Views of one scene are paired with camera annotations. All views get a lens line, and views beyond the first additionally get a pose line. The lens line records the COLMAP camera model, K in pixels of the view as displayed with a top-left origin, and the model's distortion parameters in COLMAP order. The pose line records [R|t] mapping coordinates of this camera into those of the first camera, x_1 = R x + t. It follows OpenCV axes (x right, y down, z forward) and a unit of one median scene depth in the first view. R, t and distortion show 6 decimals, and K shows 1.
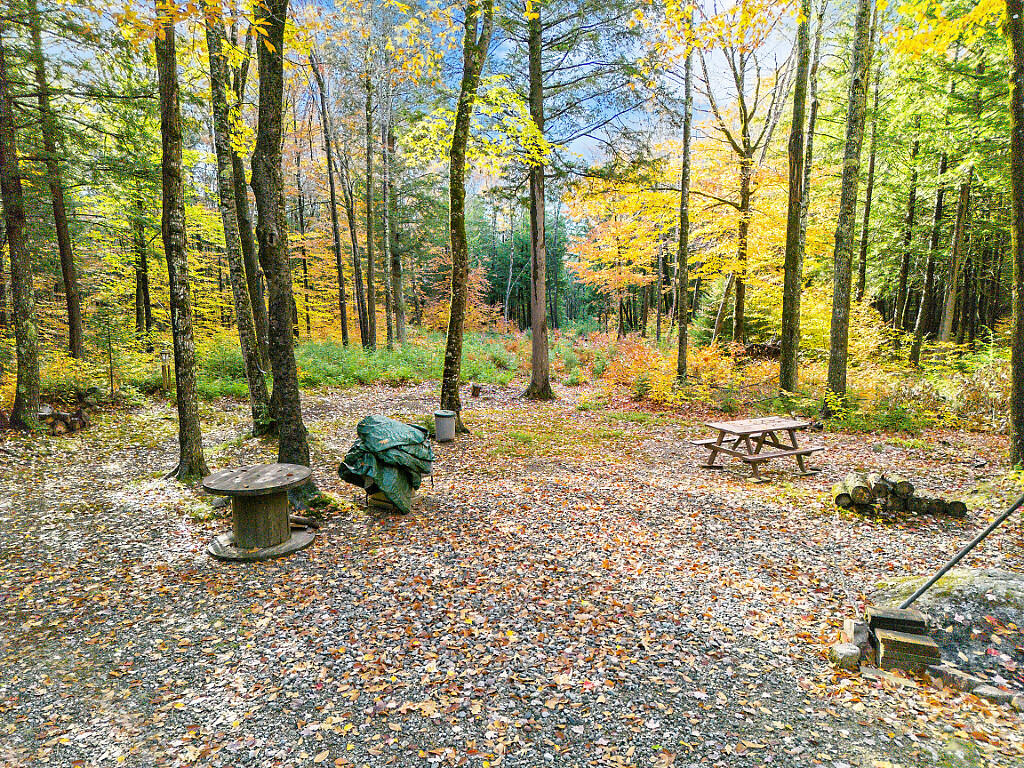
lens RADIAL K [[723.7, 0, 515.8], [0, 723.7, 384.7], [0, 0, 1]] dist [0.063820, -0.044759]
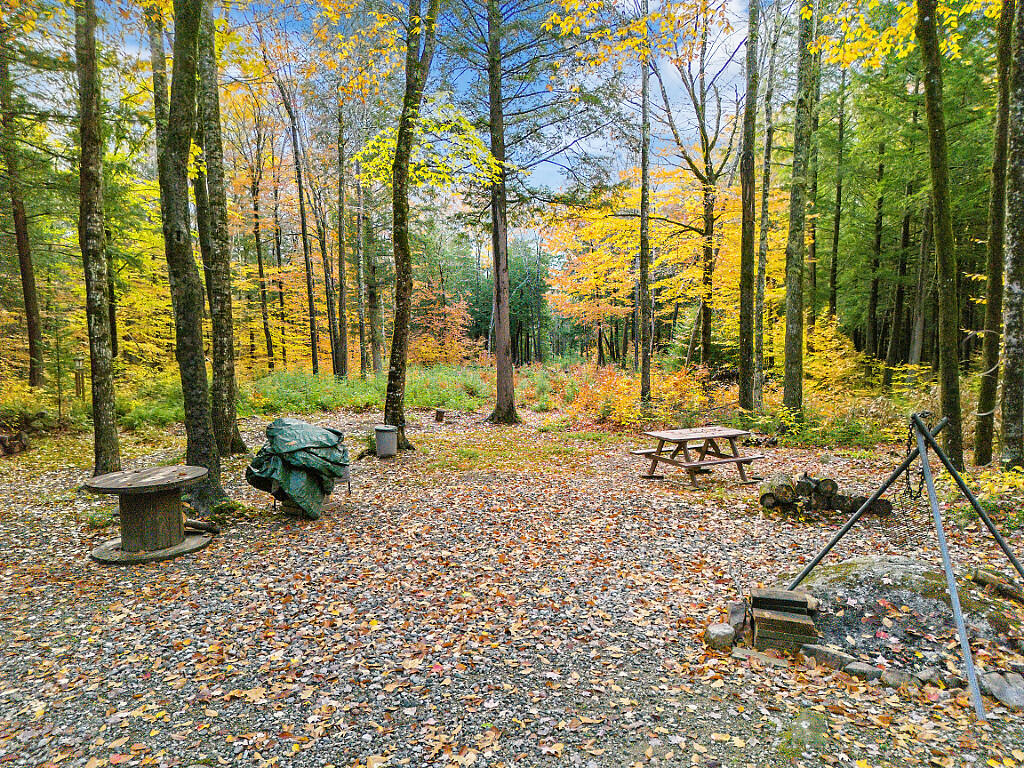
lens RADIAL K [[723.7, 0, 515.8], [0, 723.7, 384.1], [0, 0, 1]] dist [0.063820, -0.044759]
pose [[0.999922, -0.007343, 0.010057, 0.065479], [0.007884, 0.998460, -0.054915, 0.034360], [-0.009638, 0.054990, 0.998440, 0.017238]]
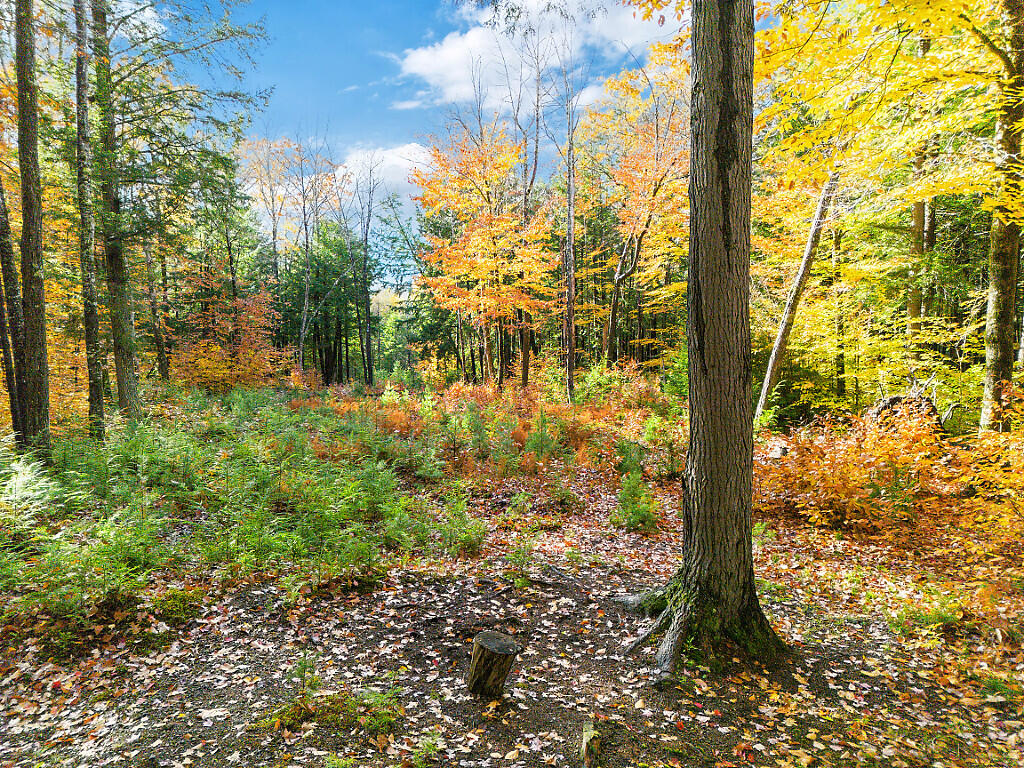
lens RADIAL K [[723.7, 0, 520.3], [0, 723.7, 382.1], [0, 0, 1]] dist [0.063820, -0.044759]
pose [[0.947262, -0.025315, 0.319458, -0.190645], [0.048854, 0.996631, -0.065884, -0.100936], [-0.316714, 0.078016, 0.945307, 1.307842]]
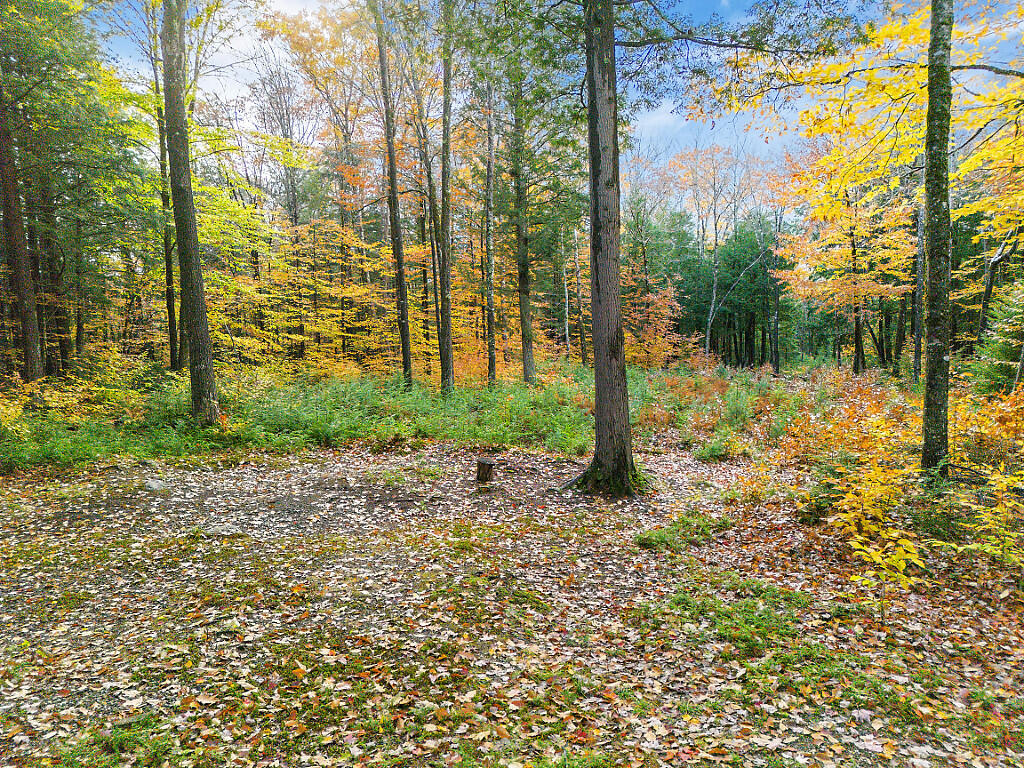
lens RADIAL K [[723.7, 0, 509.6], [0, 723.7, 385.7], [0, 0, 1]] dist [0.063820, -0.044759]
pose [[0.944745, 0.014874, -0.327468, 0.220143], [-0.031663, 0.998440, -0.045995, -0.048355], [0.326273, 0.053822, 0.943742, 0.843407]]
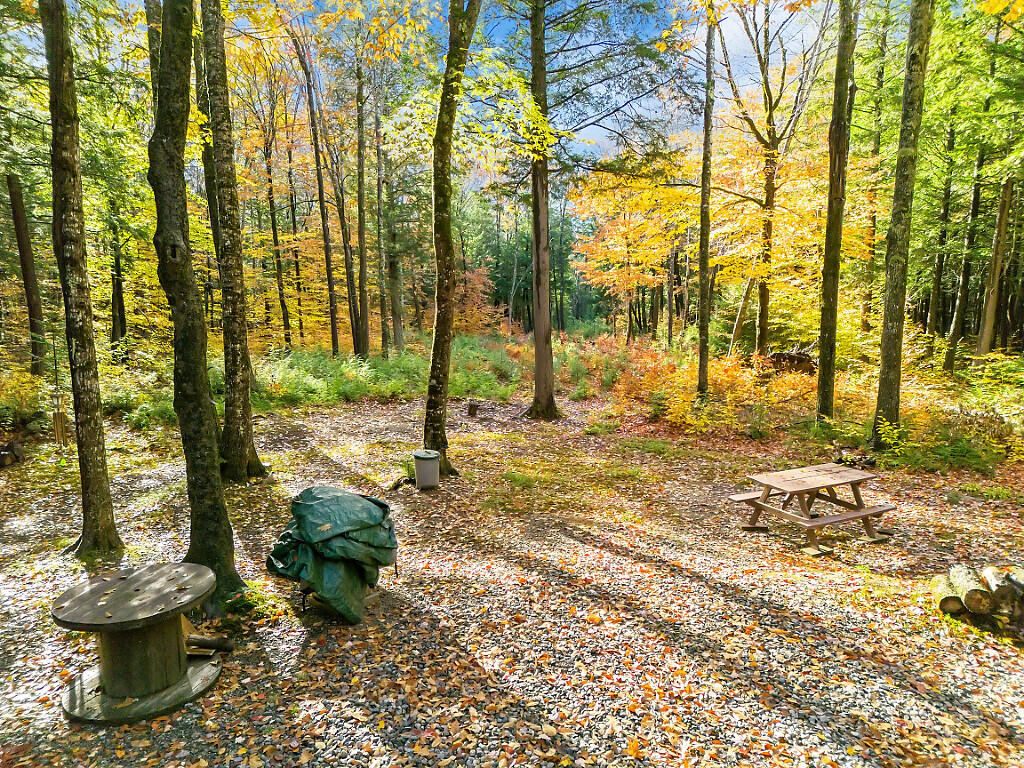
lens RADIAL K [[723.7, 0, 515.7], [0, 723.7, 385.1], [0, 0, 1]] dist [0.063820, -0.044759]
pose [[0.999954, -0.002031, -0.009360, 0.011387], [0.002070, 0.999989, 0.004229, -0.042277], [0.009351, -0.004248, 0.999947, 0.162640]]
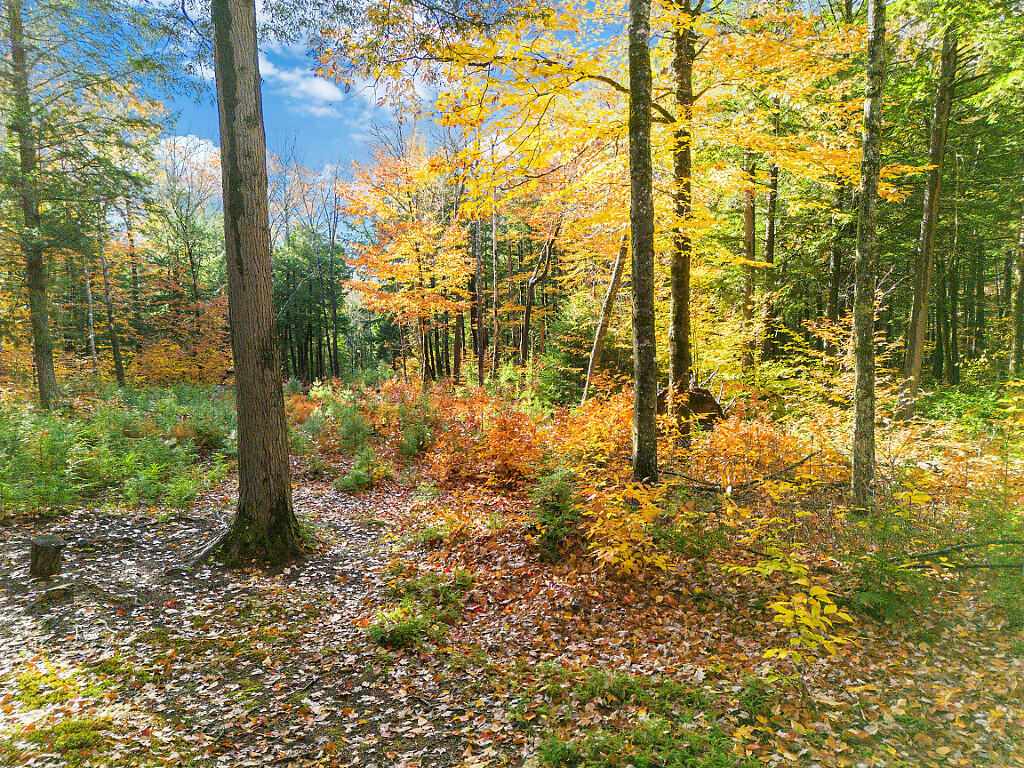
lens RADIAL K [[723.7, 0, 520.6], [0, 723.7, 382.9], [0, 0, 1]] dist [0.063820, -0.044759]
pose [[0.956194, -0.026889, 0.291495, 0.086450], [0.047881, 0.996728, -0.065122, -0.061156], [-0.288790, 0.076226, 0.954353, 1.036246]]
